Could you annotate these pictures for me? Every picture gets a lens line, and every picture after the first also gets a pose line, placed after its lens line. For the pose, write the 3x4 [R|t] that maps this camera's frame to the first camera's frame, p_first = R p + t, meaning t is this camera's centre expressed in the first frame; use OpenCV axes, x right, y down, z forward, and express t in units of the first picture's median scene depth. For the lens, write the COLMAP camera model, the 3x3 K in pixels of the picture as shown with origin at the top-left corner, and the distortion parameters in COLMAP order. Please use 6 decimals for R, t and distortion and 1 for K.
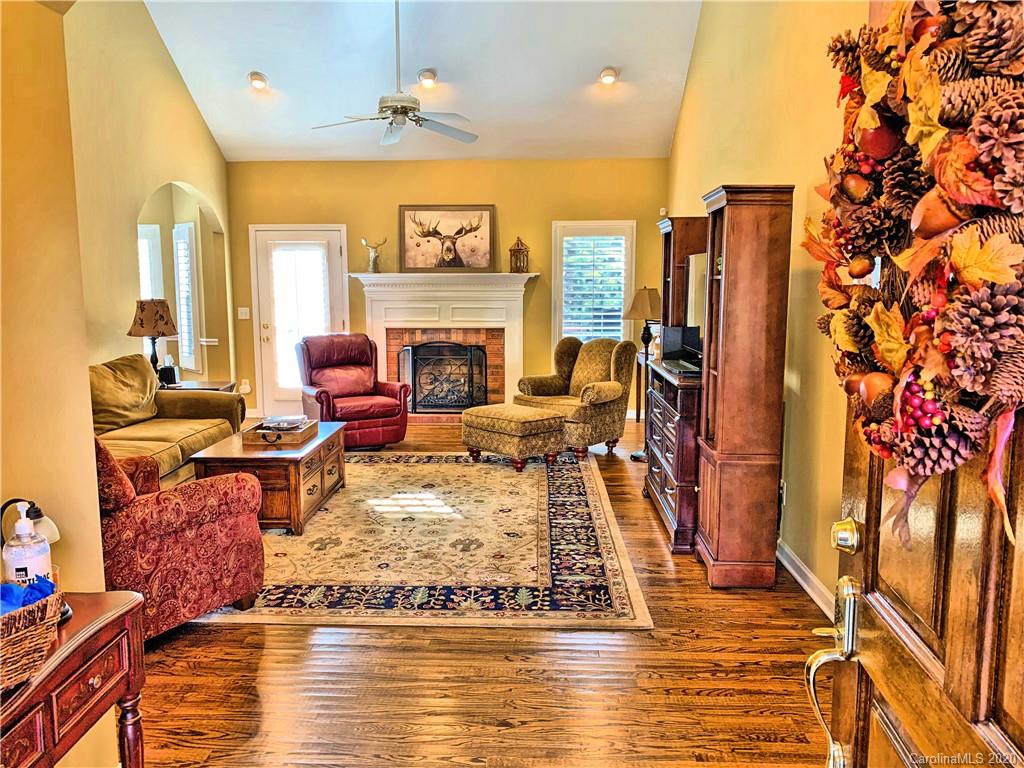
lens RADIAL K [[804.5, 0, 517.5], [0, 804.5, 386.3], [0, 0, 1]] dist [0.008860, -0.020039]
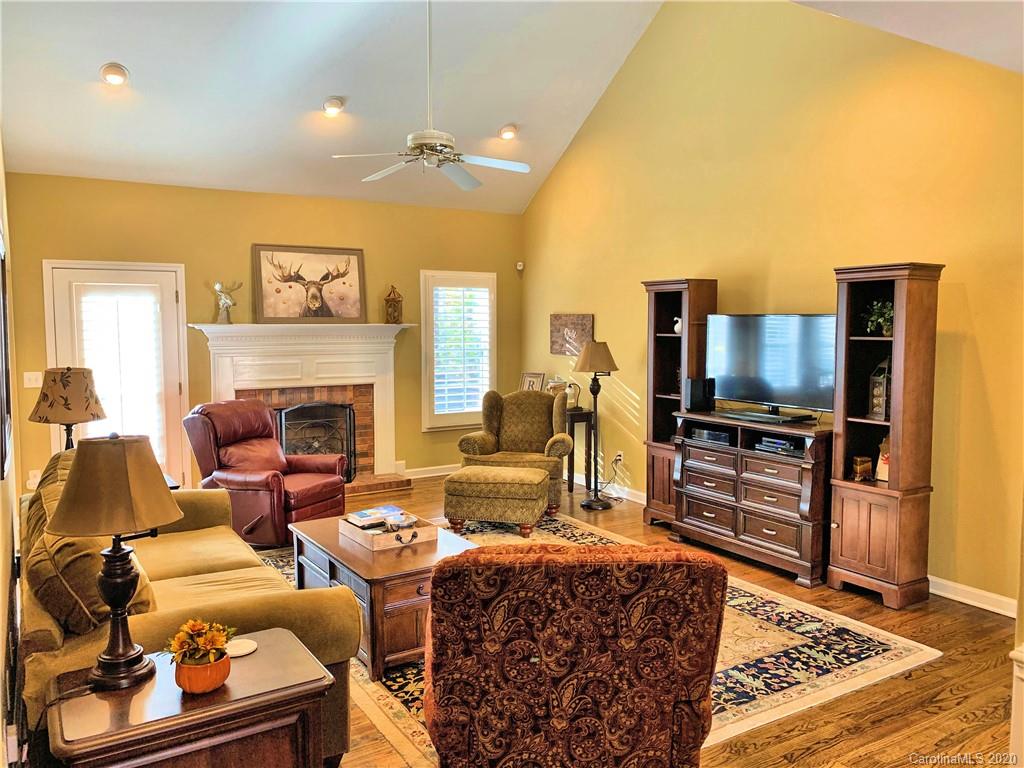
lens RADIAL K [[804.5, 0, 517.3], [0, 804.5, 377.8], [0, 0, 1]] dist [0.008860, -0.020039]
pose [[0.828548, -0.037390, 0.558668, -0.397143], [0.069264, 0.996949, -0.036001, -0.035619], [-0.555617, 0.068524, 0.828610, 0.158373]]
